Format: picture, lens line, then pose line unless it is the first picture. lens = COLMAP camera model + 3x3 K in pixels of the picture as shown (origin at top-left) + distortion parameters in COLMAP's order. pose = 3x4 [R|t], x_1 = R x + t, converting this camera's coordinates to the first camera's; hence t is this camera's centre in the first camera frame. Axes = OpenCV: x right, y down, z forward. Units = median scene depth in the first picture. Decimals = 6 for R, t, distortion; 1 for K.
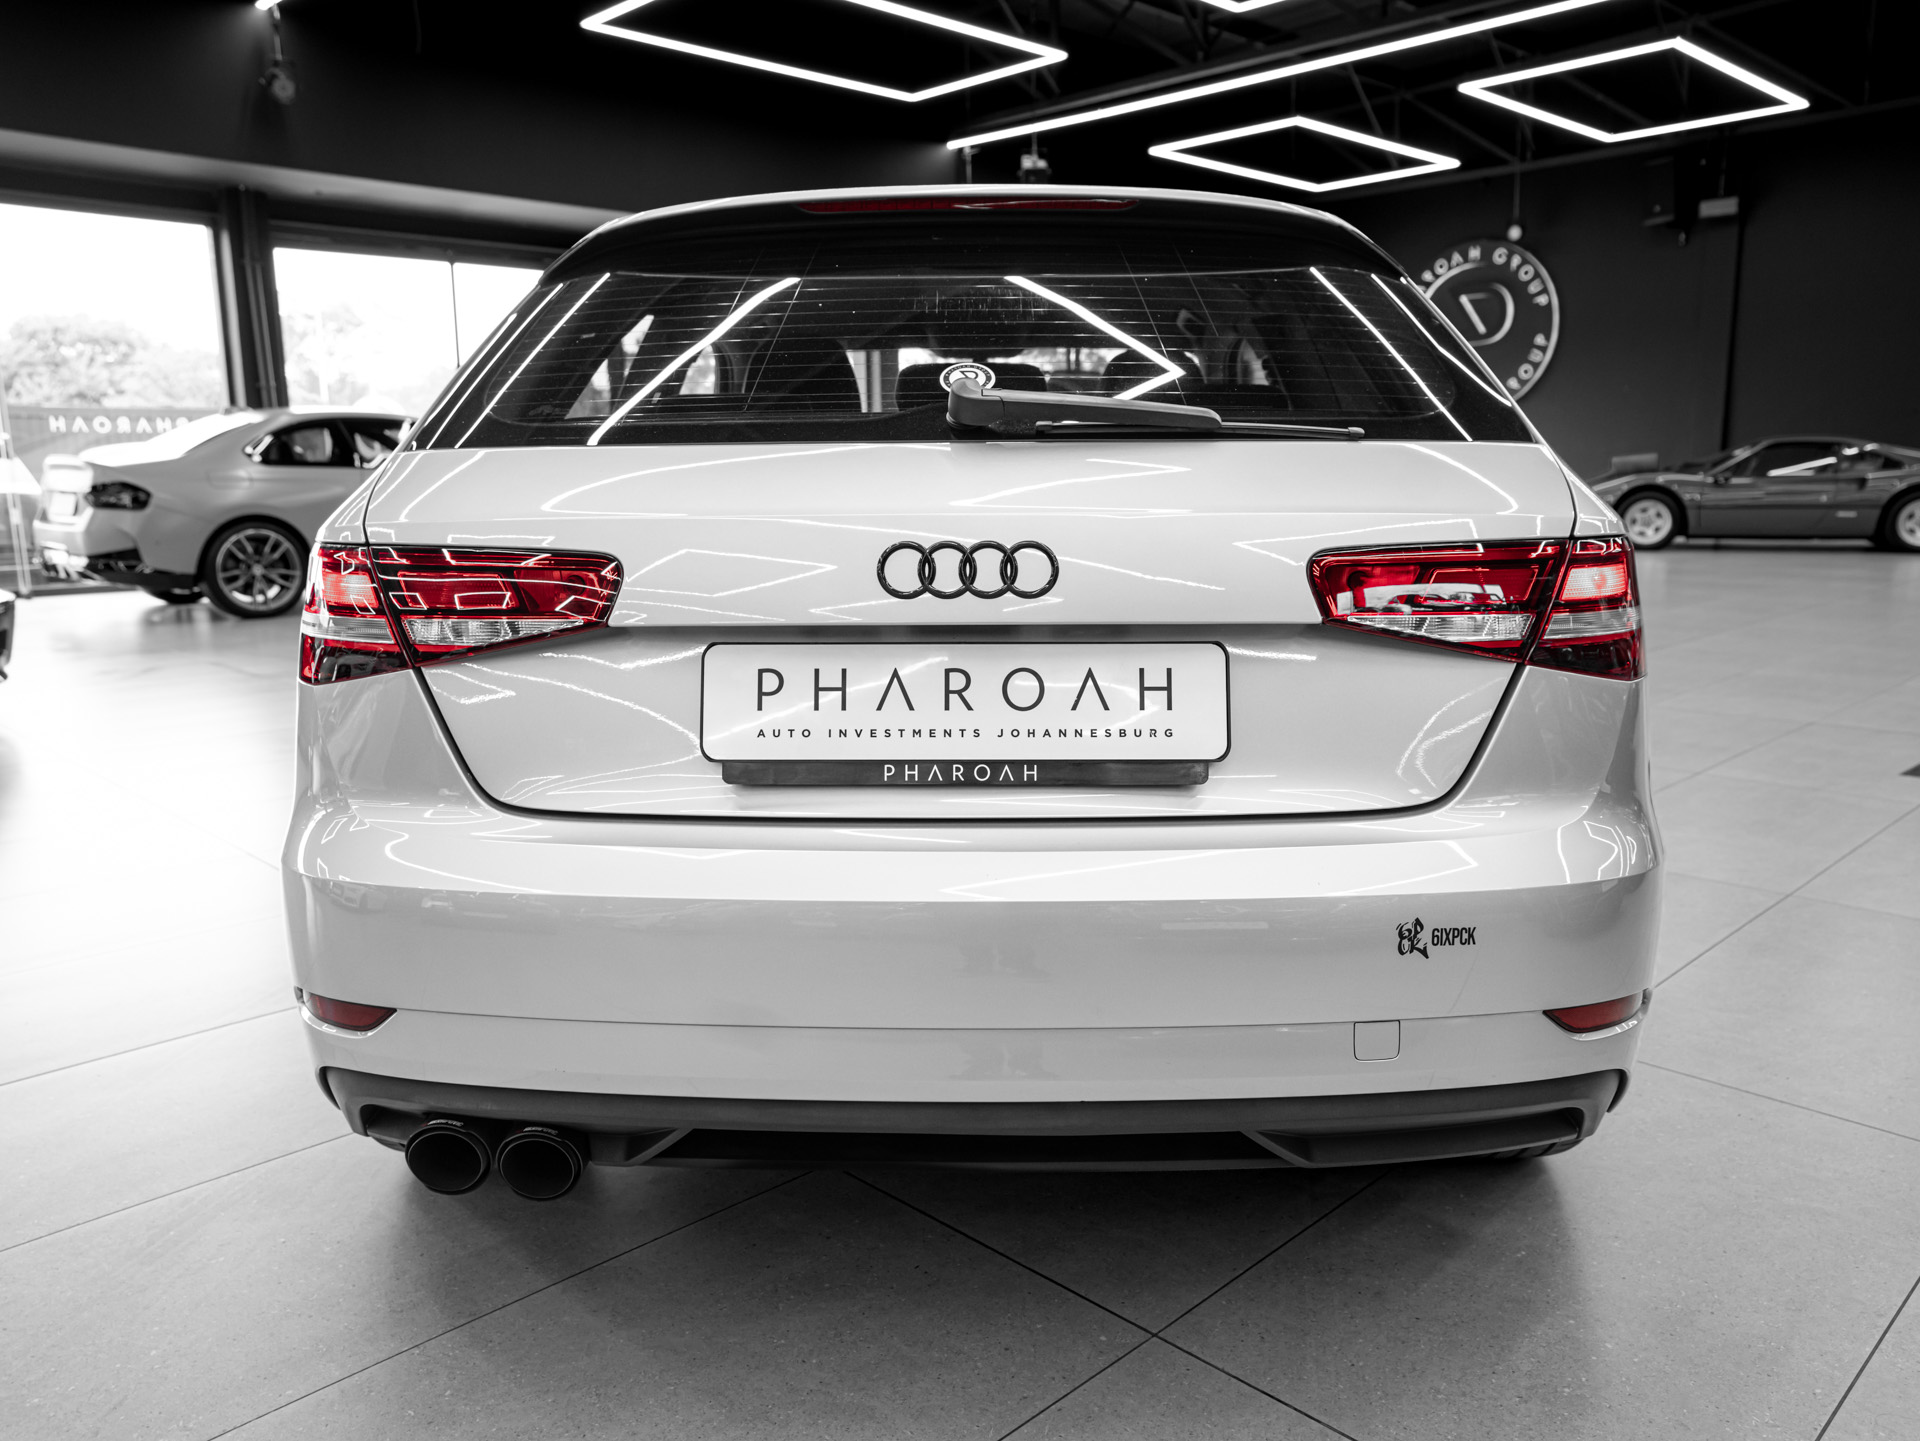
lens RADIAL K [[1441.8, 0, 960.0], [0, 1441.8, 720.5], [0, 0, 1]] dist [-0.030178, 0.070402]
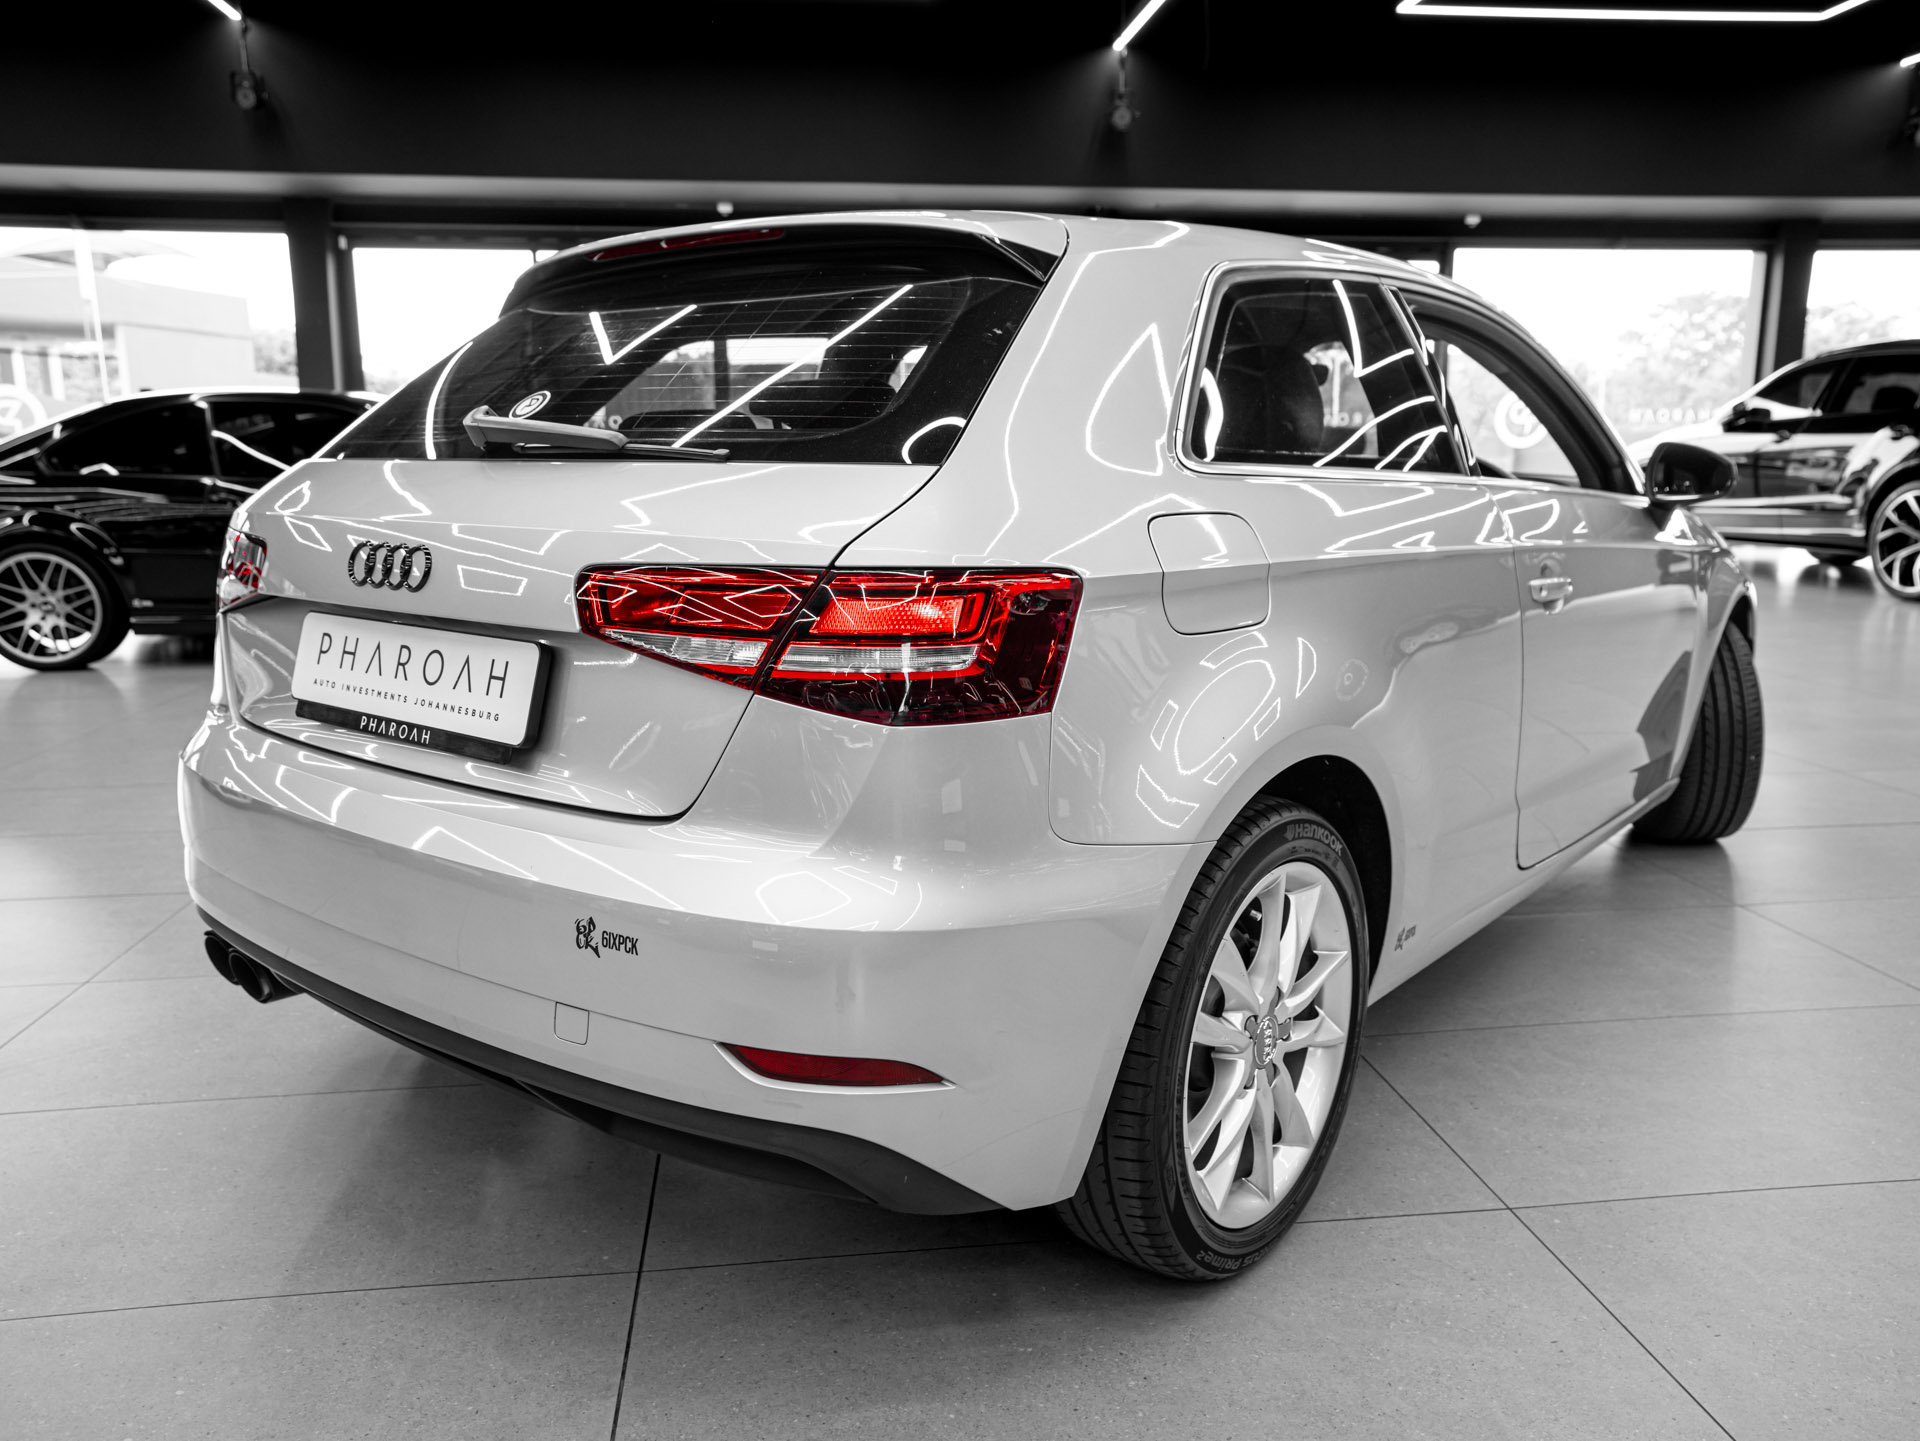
lens RADIAL K [[1441.8, 0, 960.0], [0, 1441.8, 720.5], [0, 0, 1]] dist [-0.030178, 0.070402]
pose [[0.793619, 0.119431, -0.596578, 0.828816], [-0.113111, 0.992412, 0.048205, -0.063496], [0.597808, 0.029223, 0.801106, 0.223935]]
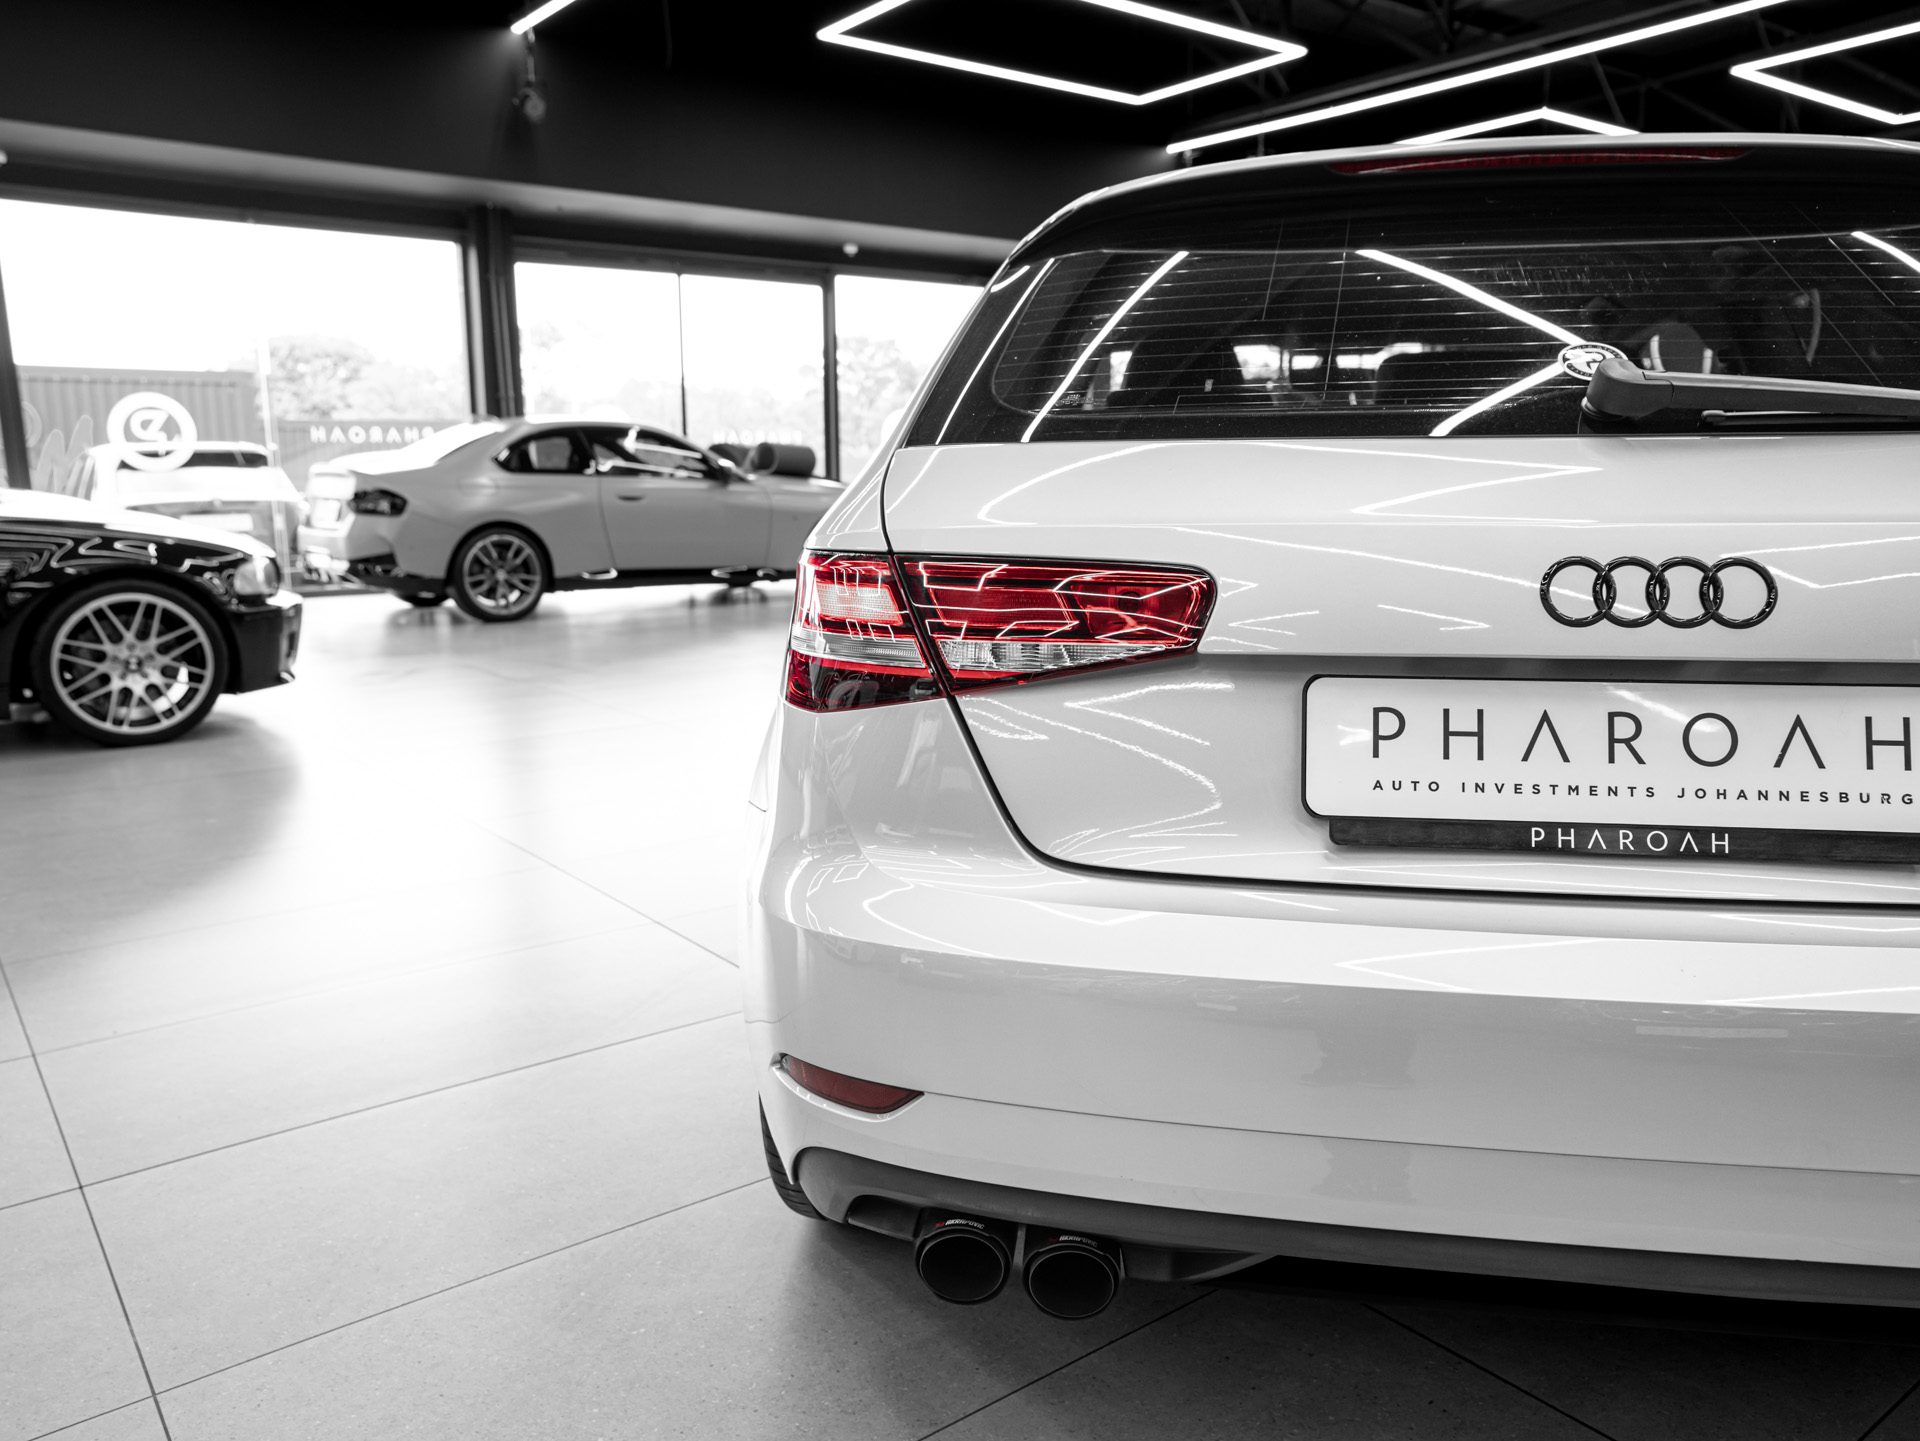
lens RADIAL K [[1441.8, 0, 960.0], [0, 1441.8, 720.5], [0, 0, 1]] dist [-0.030178, 0.070402]
pose [[0.992938, 0.022457, -0.116488, -0.209029], [-0.023308, 0.999711, -0.005950, -0.013190], [0.116321, 0.008623, 0.993174, 0.109308]]
